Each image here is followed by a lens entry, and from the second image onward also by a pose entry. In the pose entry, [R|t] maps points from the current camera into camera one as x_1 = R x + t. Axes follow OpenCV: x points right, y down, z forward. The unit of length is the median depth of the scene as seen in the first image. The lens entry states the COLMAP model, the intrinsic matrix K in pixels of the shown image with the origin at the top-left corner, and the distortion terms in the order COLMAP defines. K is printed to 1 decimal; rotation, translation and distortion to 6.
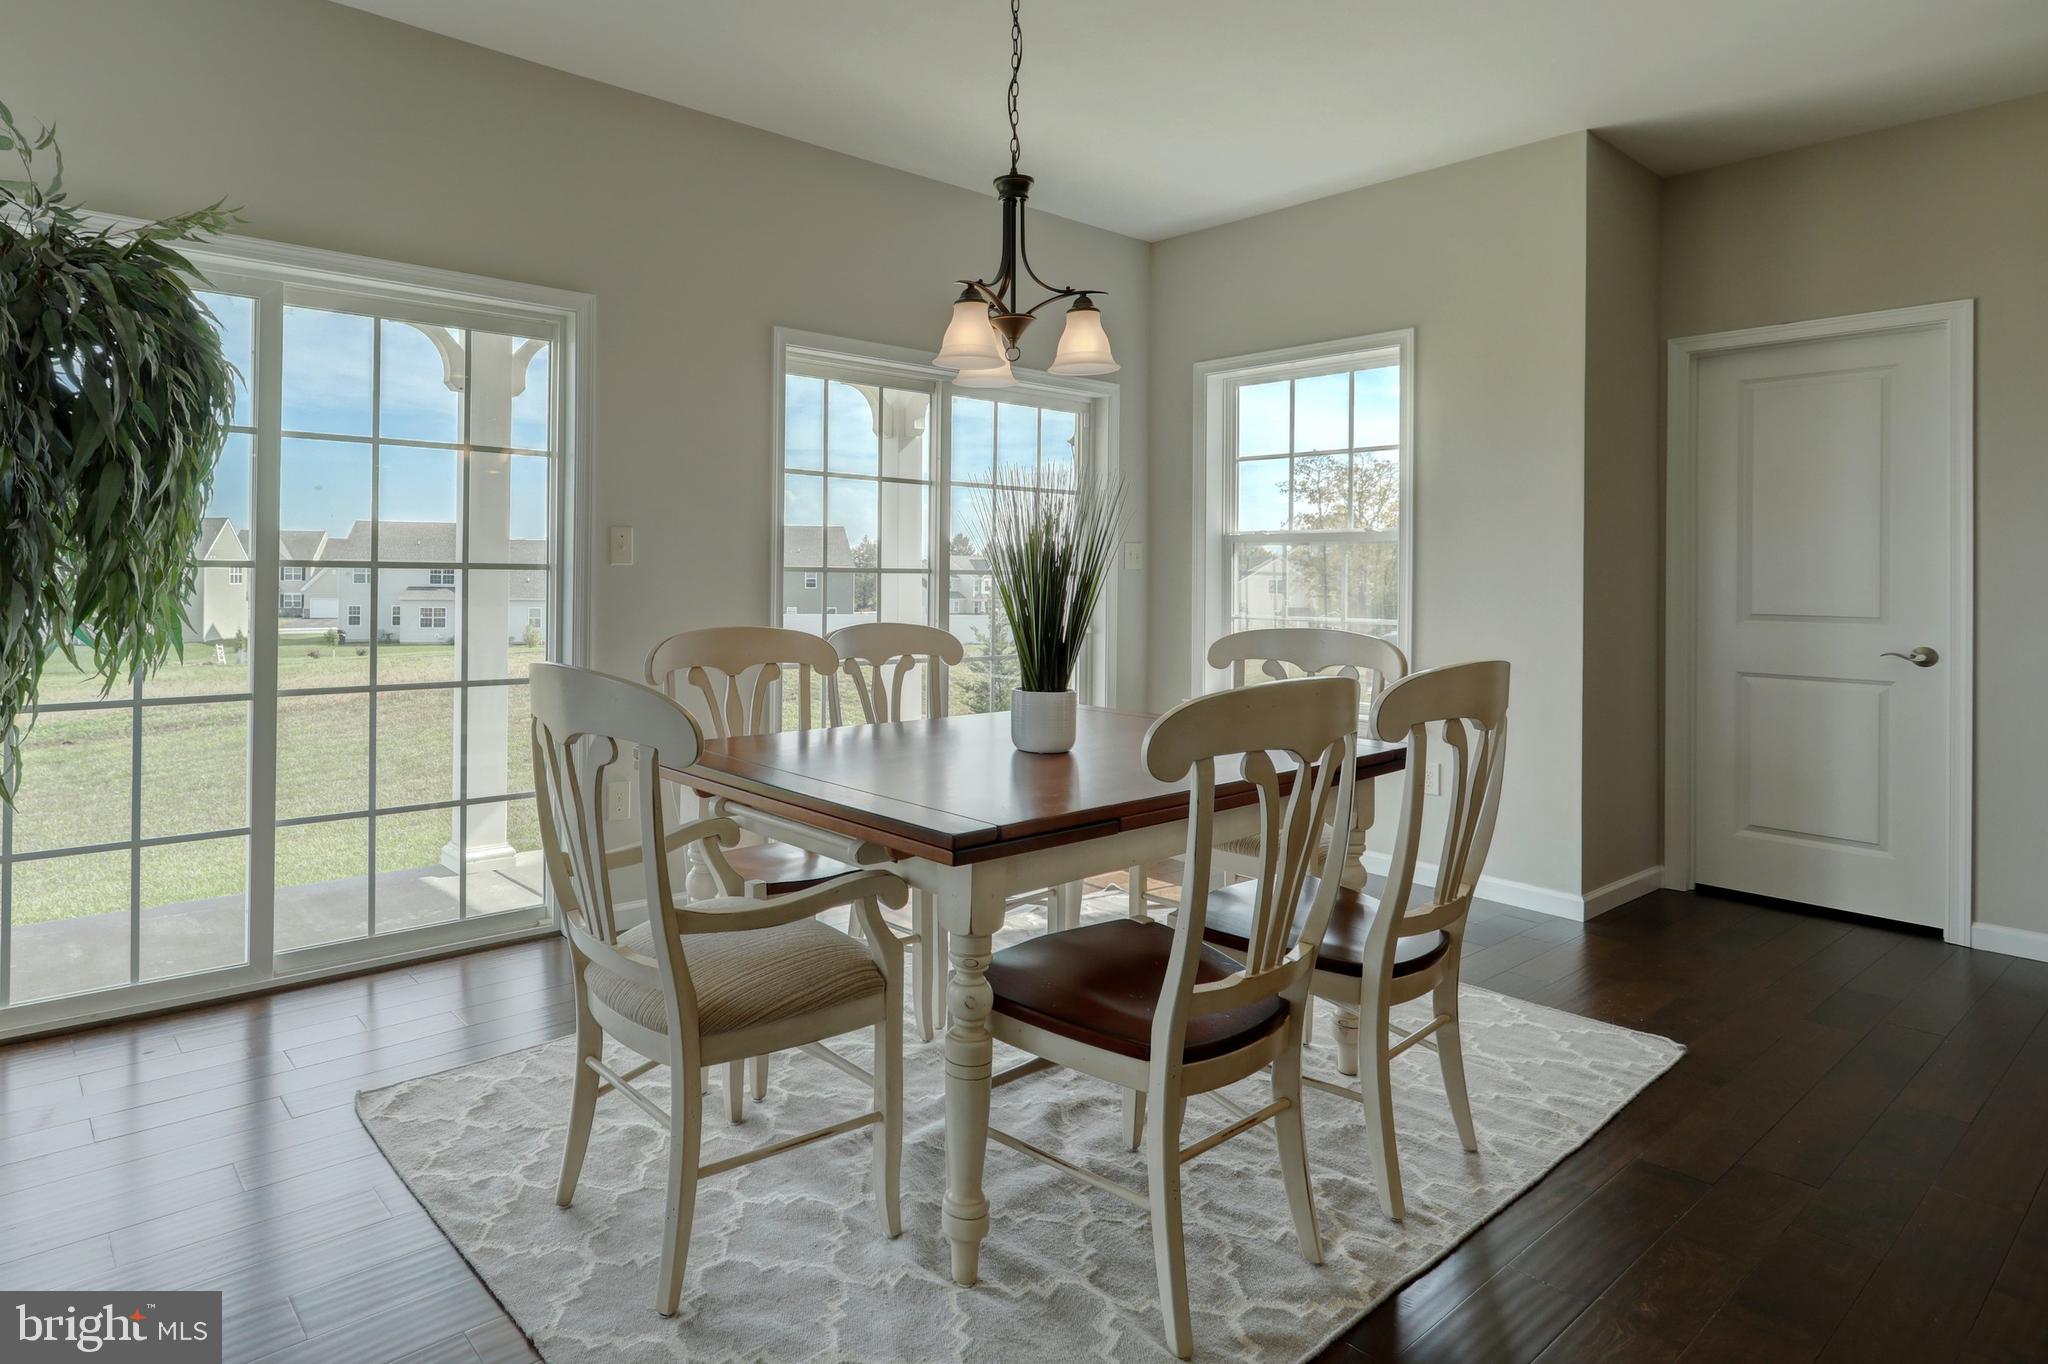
lens RADIAL K [[1181.7, 0, 913.8], [0, 1181.7, 579.0], [0, 0, 1]] dist [-0.002996, 0.002570]
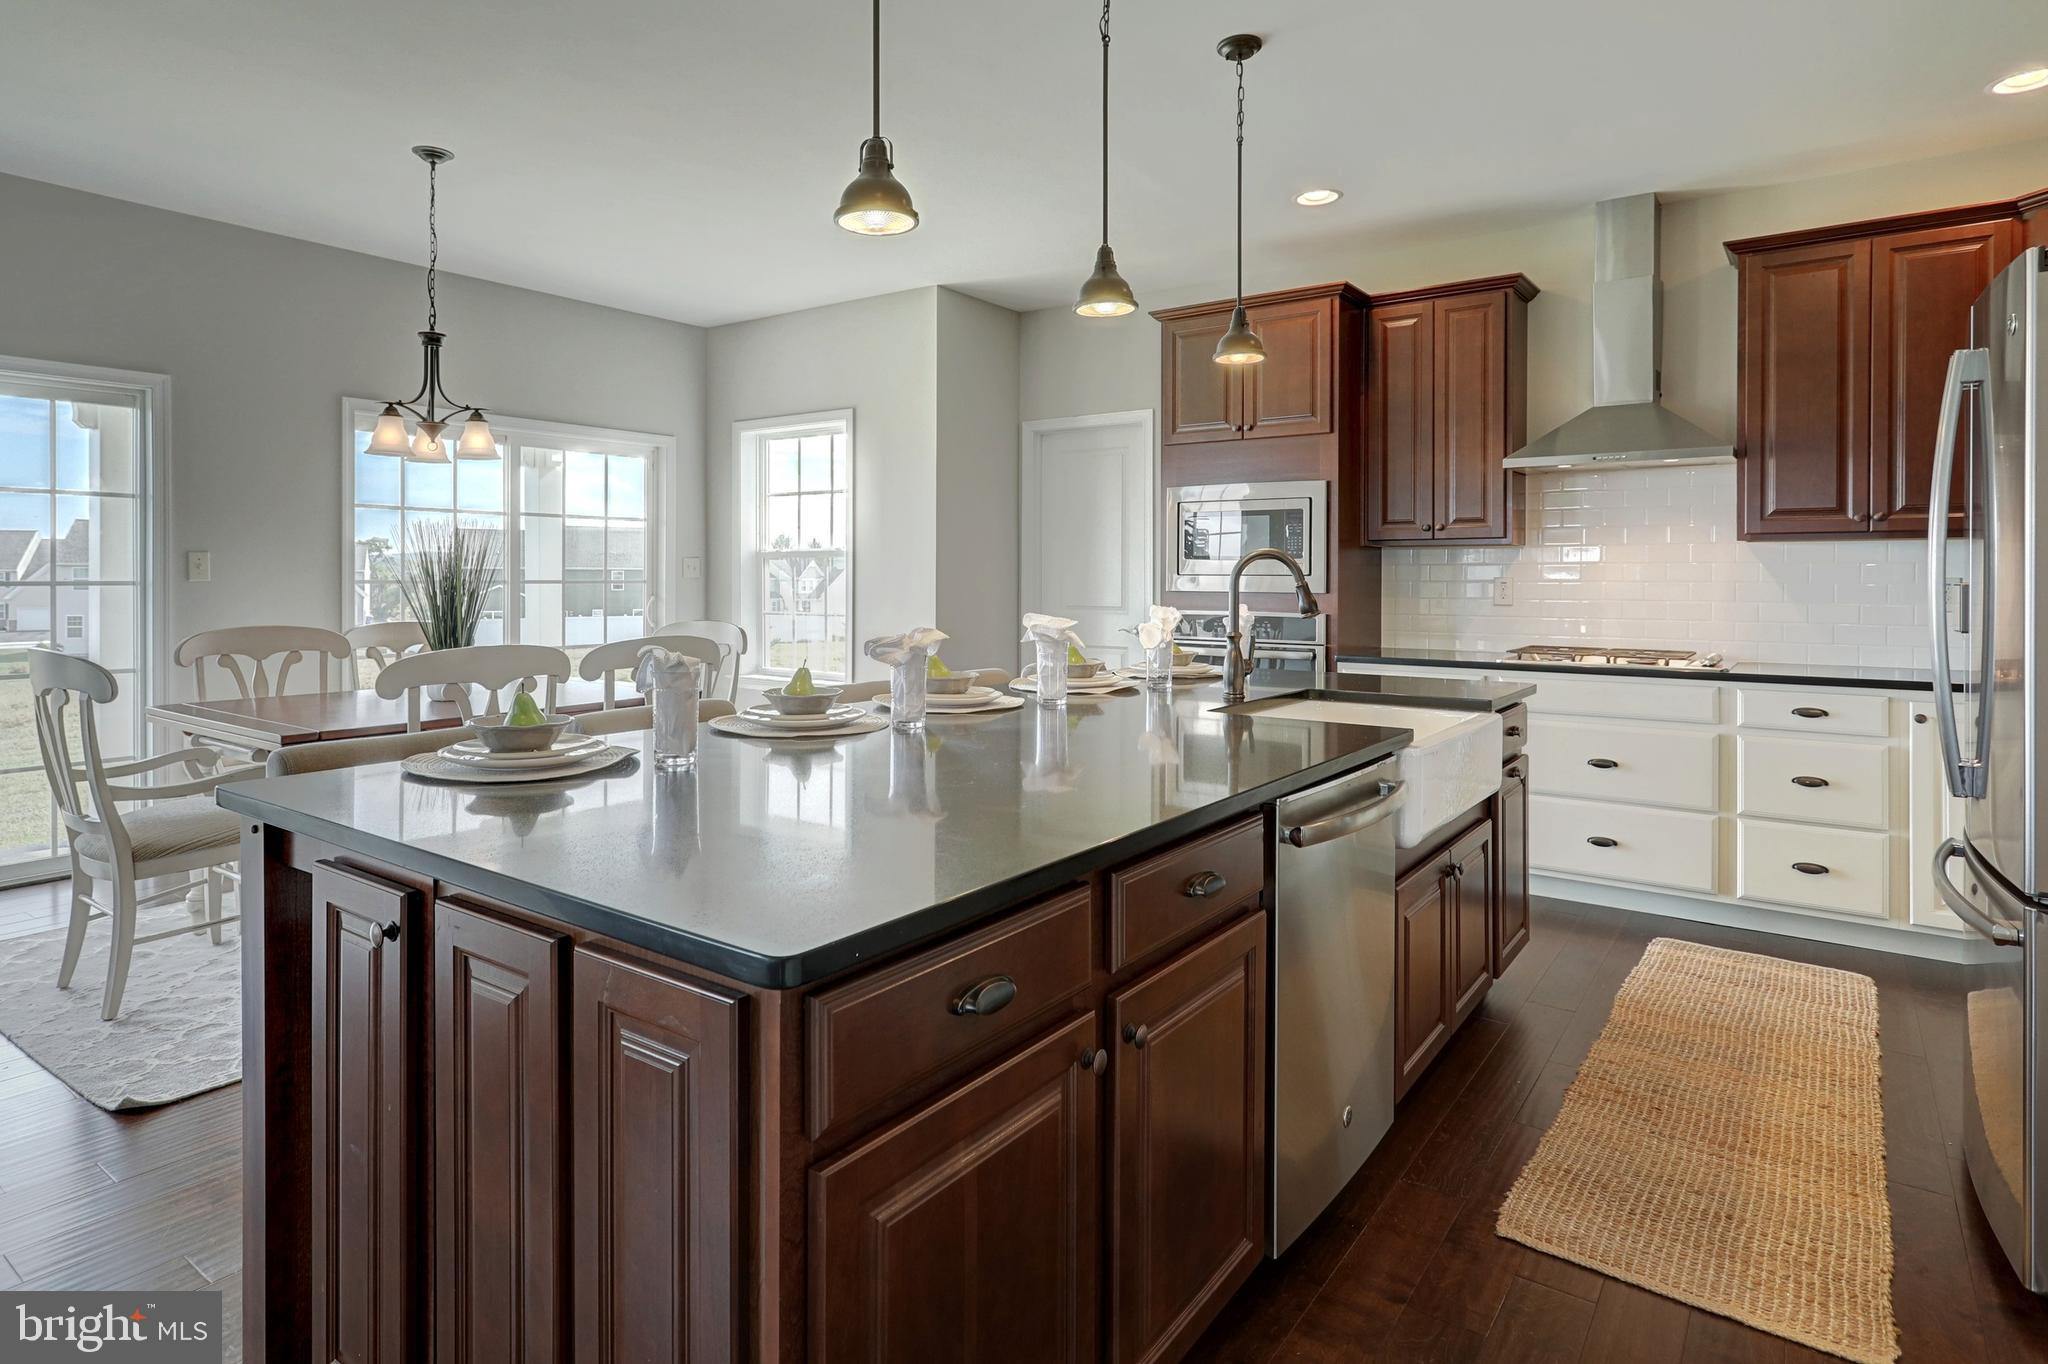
lens RADIAL K [[1136.8, 0, 1010.5], [0, 1136.8, 586.5], [0, 0, 1]] dist [-0.000922, 0.001705]
pose [[0.968850, -0.008192, 0.247513, 0.438228], [0.006644, 0.999953, 0.007090, -0.011927], [-0.247560, -0.005225, 0.968859, -0.620195]]
